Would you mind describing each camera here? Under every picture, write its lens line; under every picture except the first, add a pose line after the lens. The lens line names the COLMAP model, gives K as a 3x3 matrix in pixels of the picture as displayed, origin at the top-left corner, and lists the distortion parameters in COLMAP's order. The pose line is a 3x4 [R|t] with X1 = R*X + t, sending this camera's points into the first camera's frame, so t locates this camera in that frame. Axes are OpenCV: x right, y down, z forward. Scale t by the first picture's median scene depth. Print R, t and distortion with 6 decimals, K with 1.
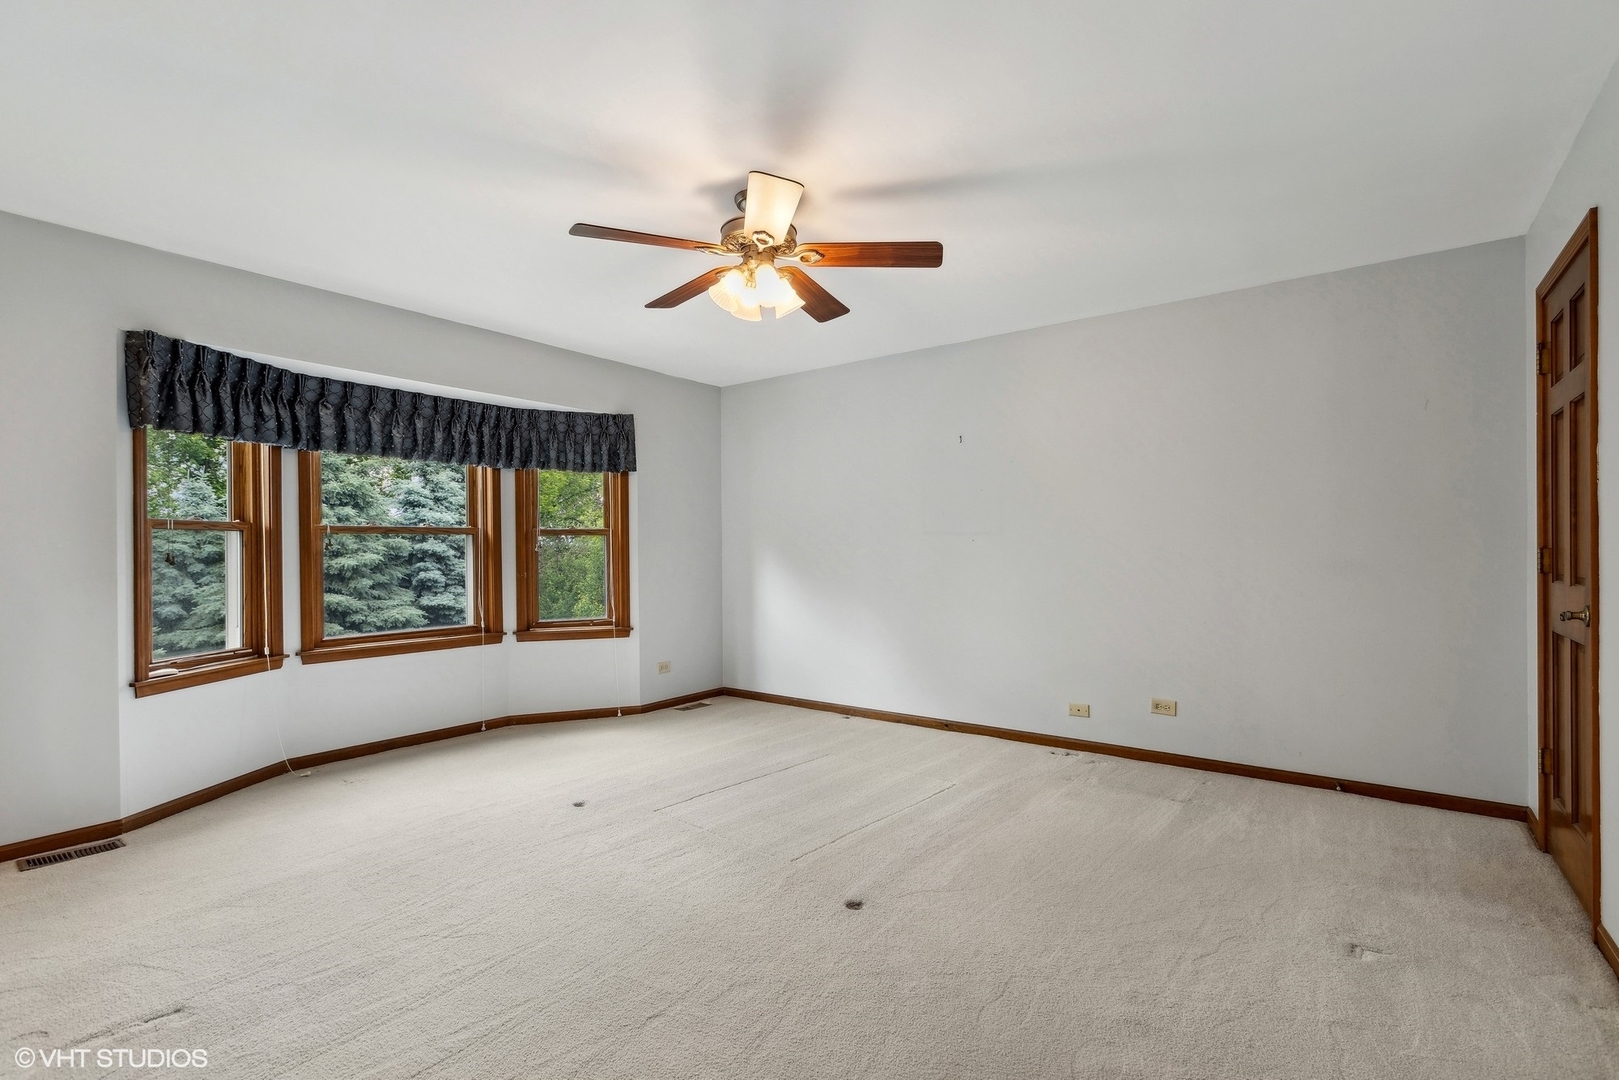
lens RADIAL K [[734.6, 0, 810.2], [0, 734.6, 546.8], [0, 0, 1]] dist [0.000854, -0.002127]
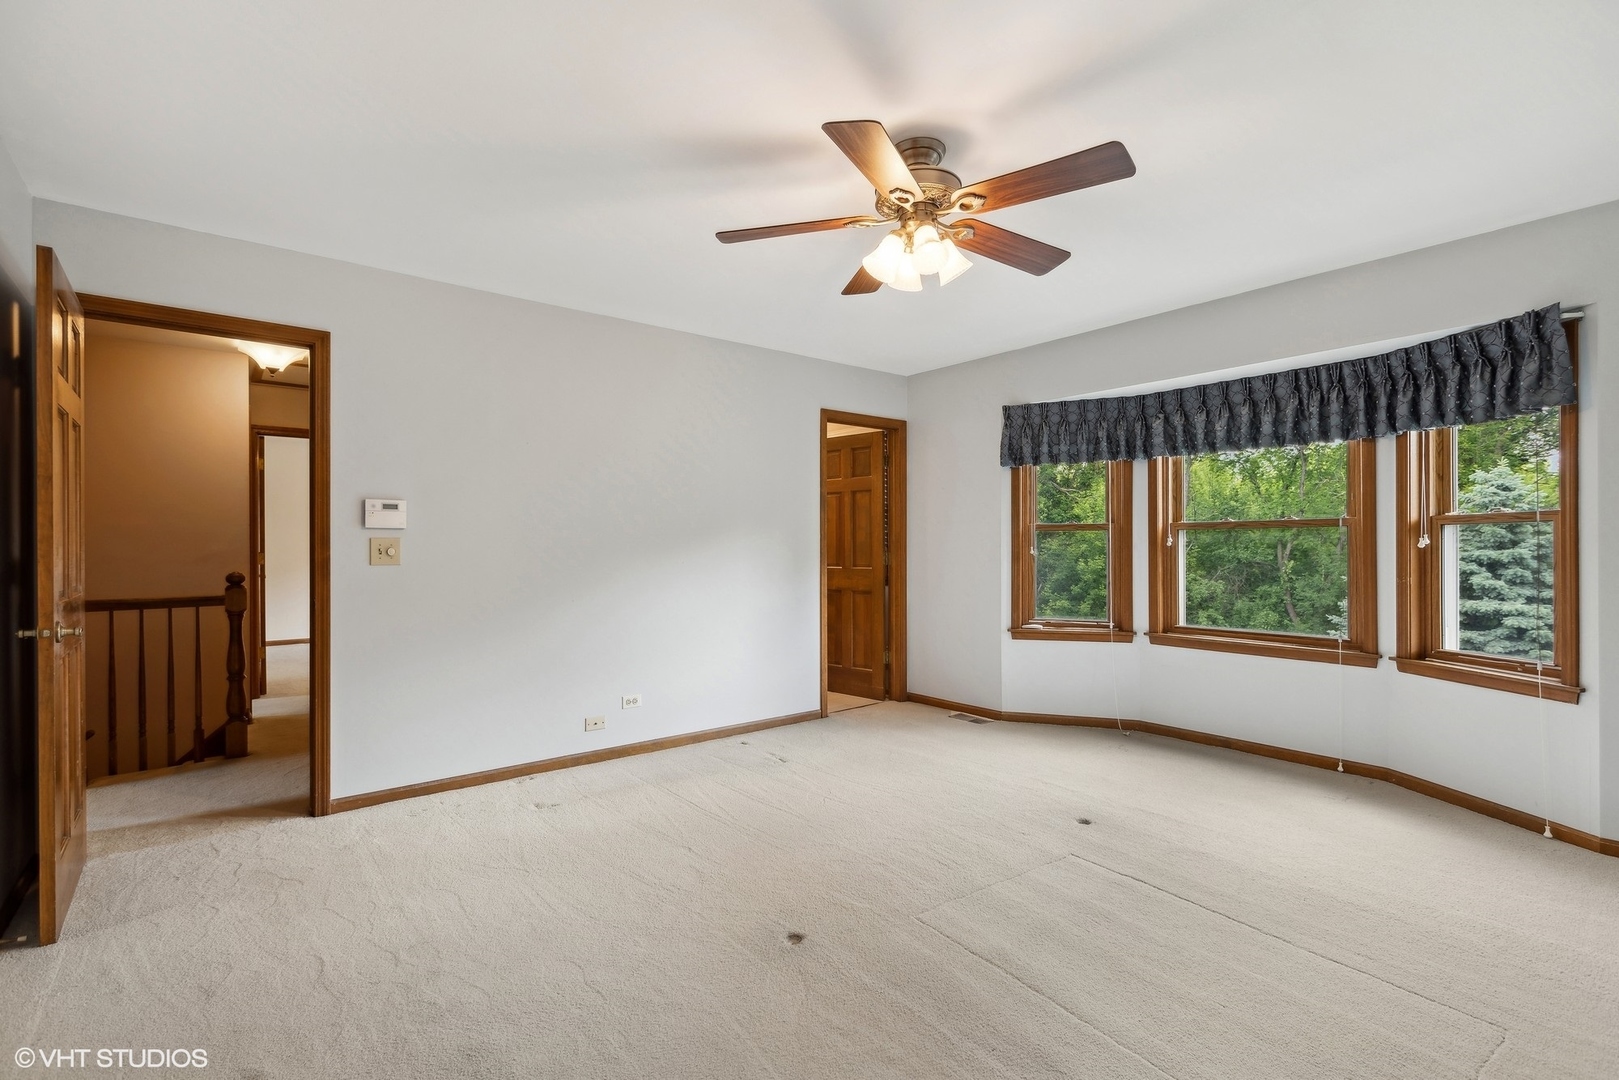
lens RADIAL K [[734.6, 0, 814.0], [0, 734.6, 545.2], [0, 0, 1]] dist [0.000854, -0.002127]
pose [[-0.233757, 0.001523, -0.972294, 0.532044], [0.001878, 0.999998, 0.001115, 0.002356], [0.972293, -0.001565, -0.233759, 0.718681]]
